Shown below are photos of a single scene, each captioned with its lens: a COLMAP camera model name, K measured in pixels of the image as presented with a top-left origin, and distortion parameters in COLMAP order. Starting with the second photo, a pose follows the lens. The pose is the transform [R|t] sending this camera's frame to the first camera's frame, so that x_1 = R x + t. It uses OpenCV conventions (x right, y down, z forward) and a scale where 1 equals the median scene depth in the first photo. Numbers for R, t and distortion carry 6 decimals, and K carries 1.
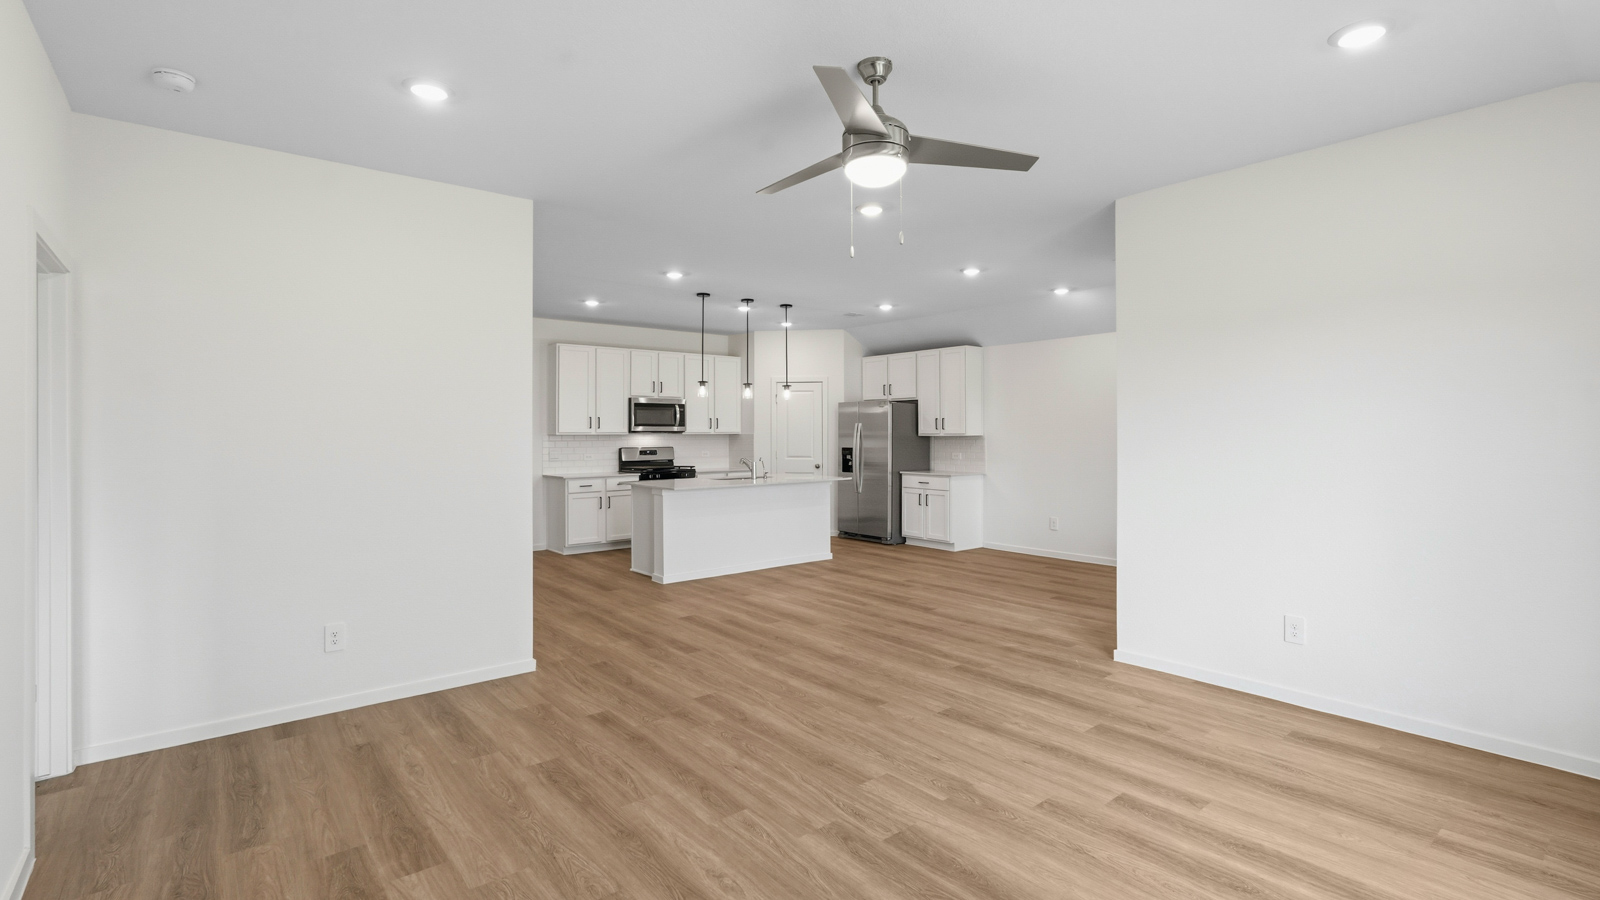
lens RADIAL K [[737.7, 0, 800.0], [0, 737.7, 450.0], [0, 0, 1]] dist [-0.001373, 0.000043]
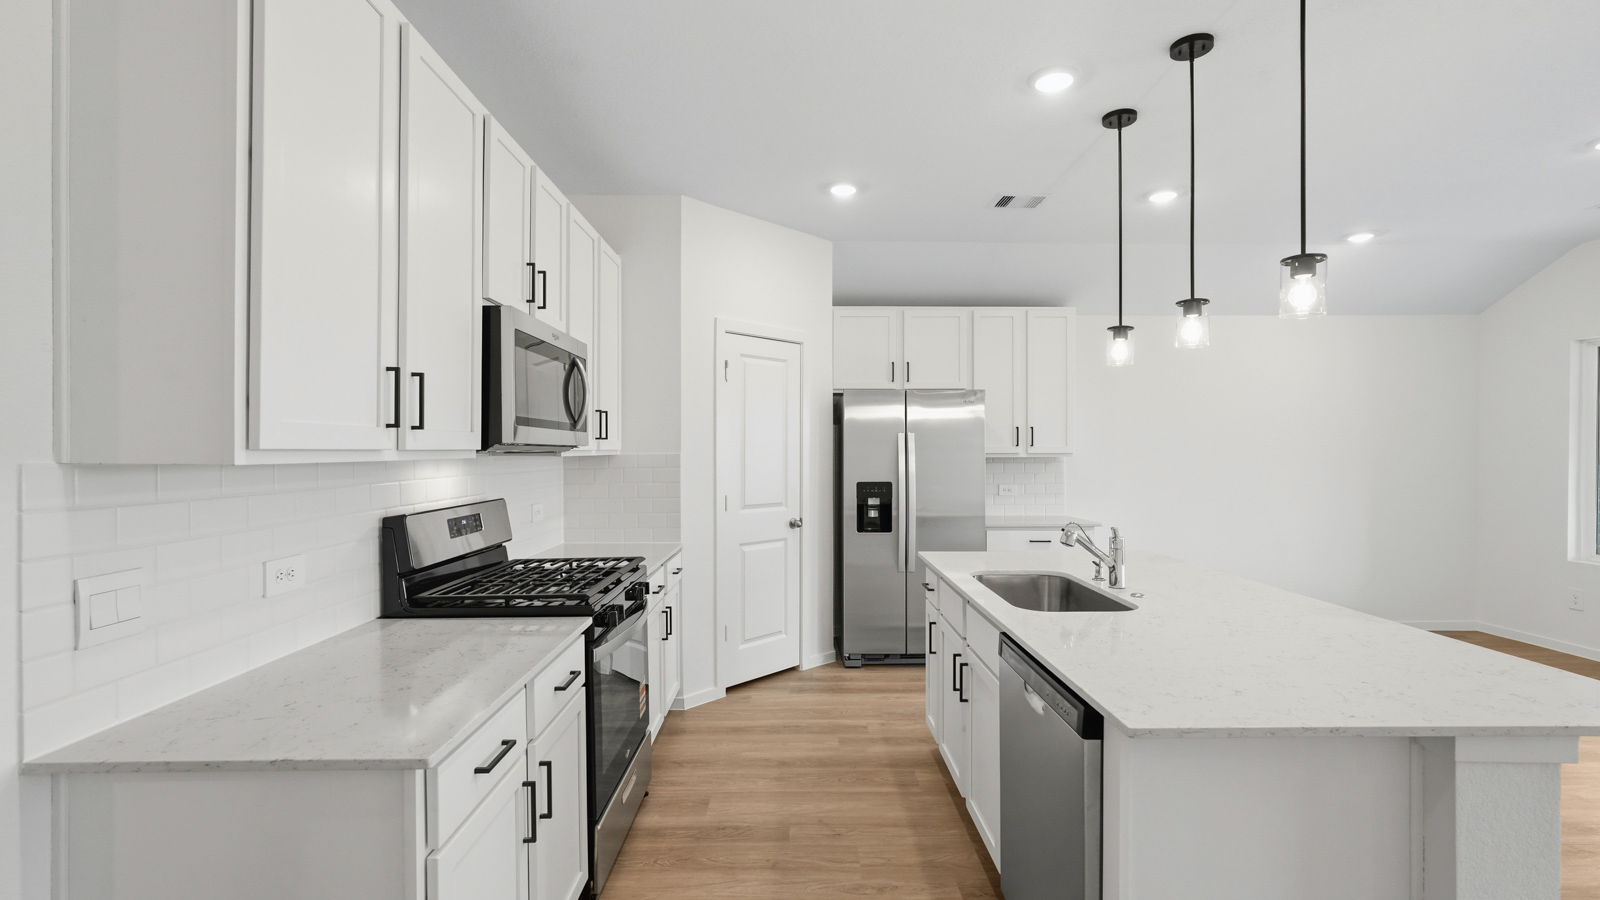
lens RADIAL K [[710.1, 0, 800.0], [0, 710.1, 450.0], [0, 0, 1]] dist [-0.007177, 0.000220]
pose [[0.627246, 0.001170, 0.778820, -0.347302], [0.019285, 0.999669, -0.017033, -0.018126], [-0.778582, 0.025703, 0.627016, 0.770460]]
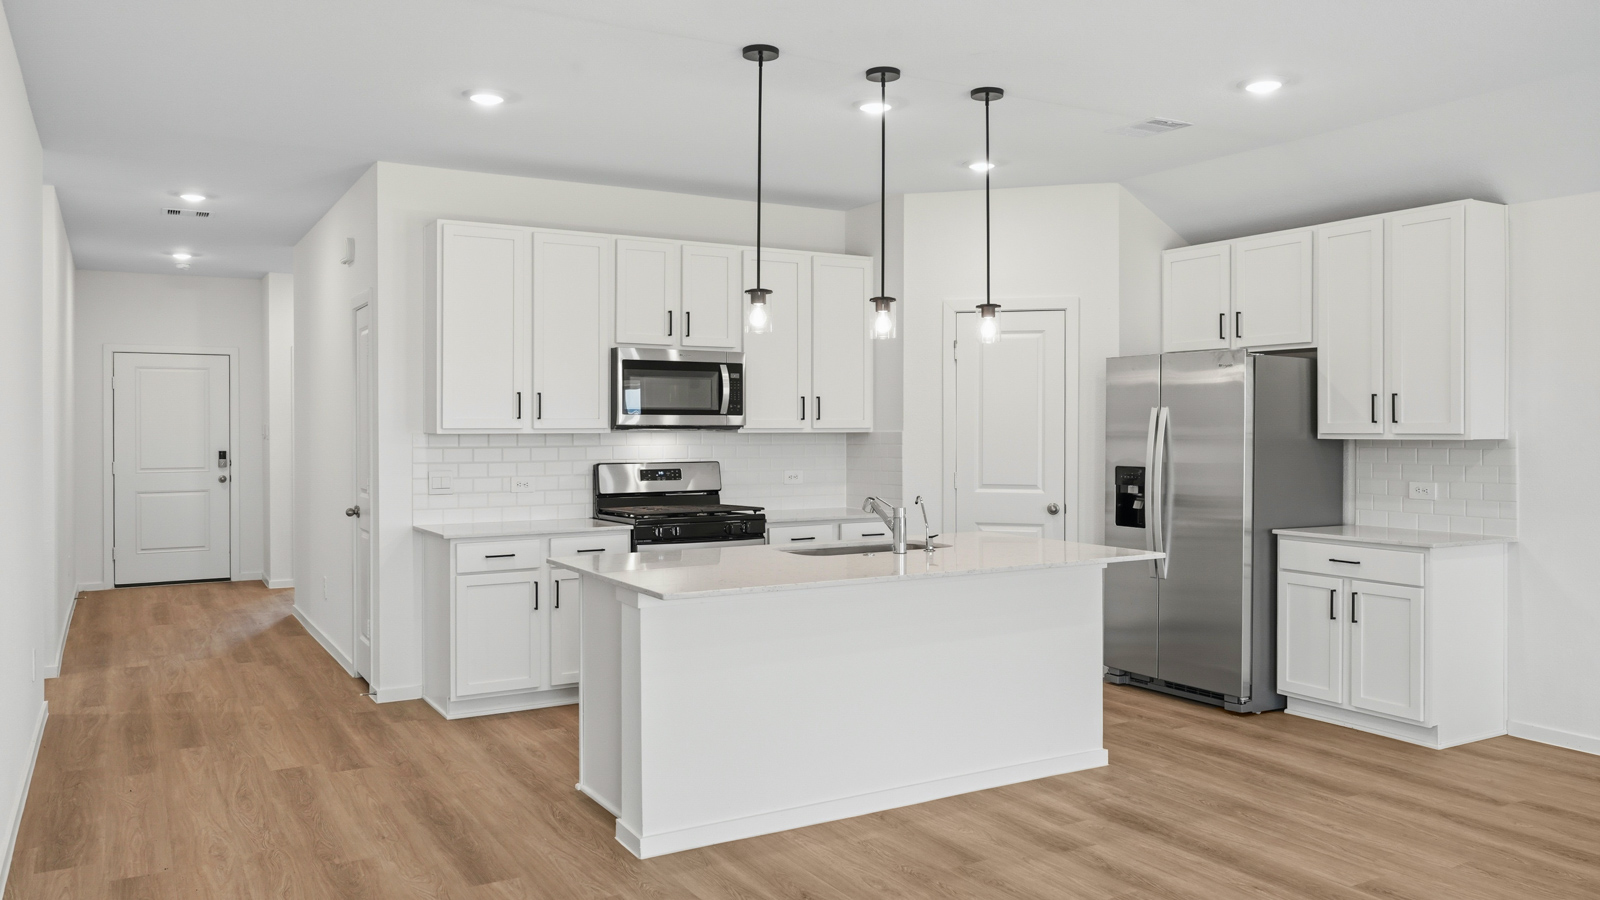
lens RADIAL K [[1170.1, 0, 800.0], [0, 1170.1, 450.0], [0, 0, 1]] dist [0.003009, -0.002132]
pose [[0.987920, 0.005137, -0.154877, -0.017106], [-0.005631, 0.999980, -0.002752, -0.009987], [0.154860, 0.003591, 0.987930, 0.340301]]
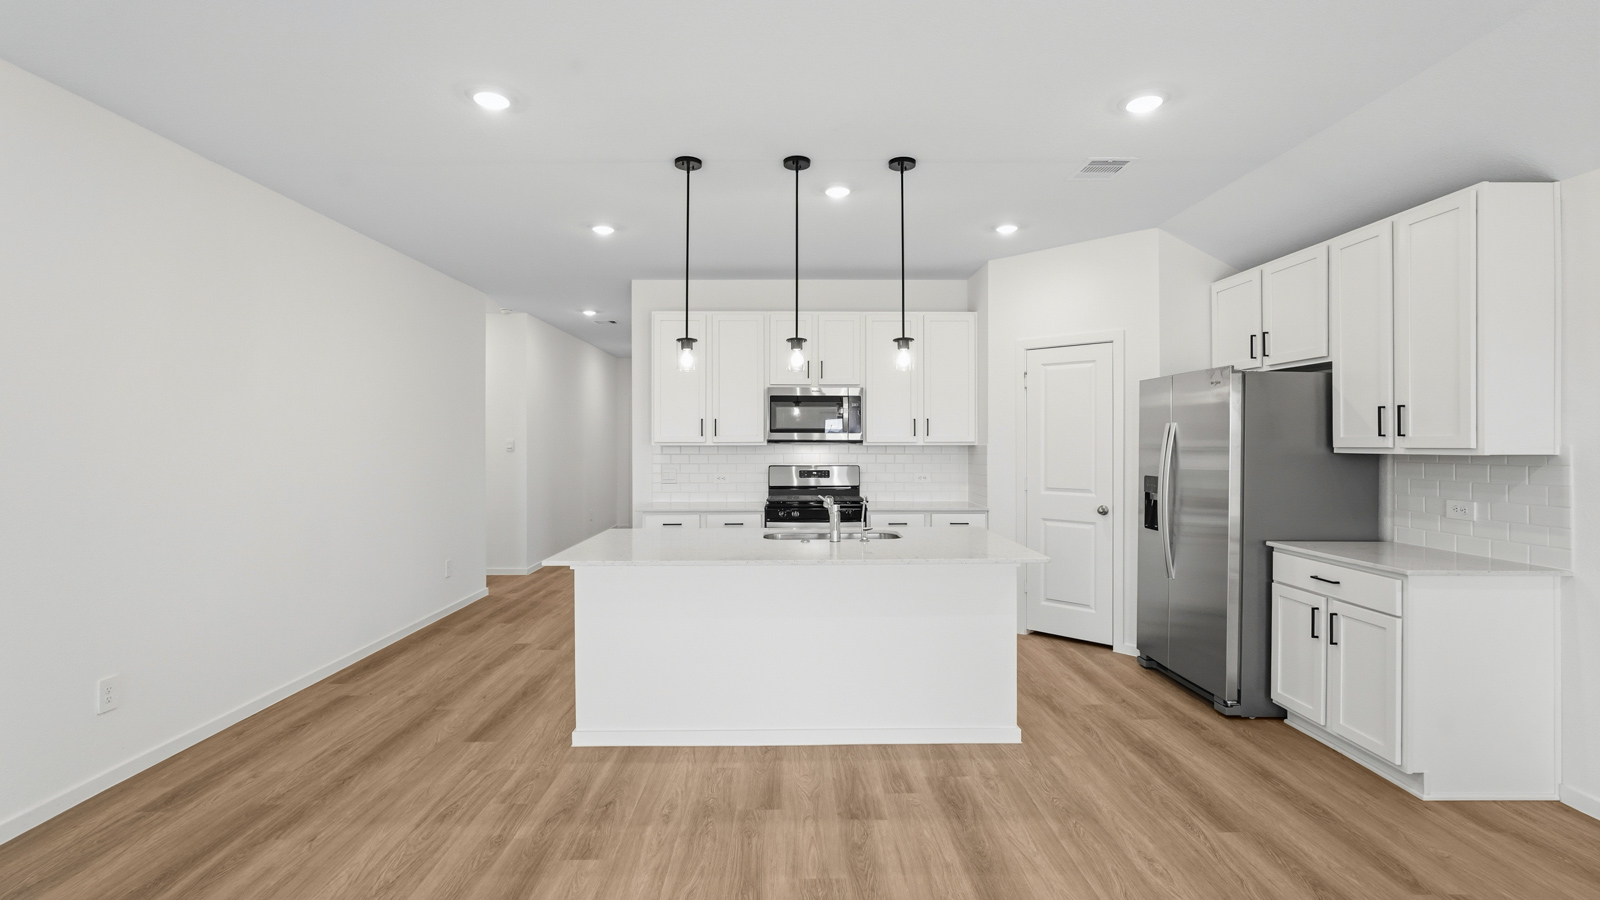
lens RADIAL K [[710.1, 0, 800.0], [0, 710.1, 450.0], [0, 0, 1]] dist [-0.007177, 0.000220]
pose [[0.782498, 0.009313, -0.622584, 0.174474], [-0.015327, 0.999873, -0.004306, -0.014822], [0.622465, 0.012912, 0.782541, 0.533980]]
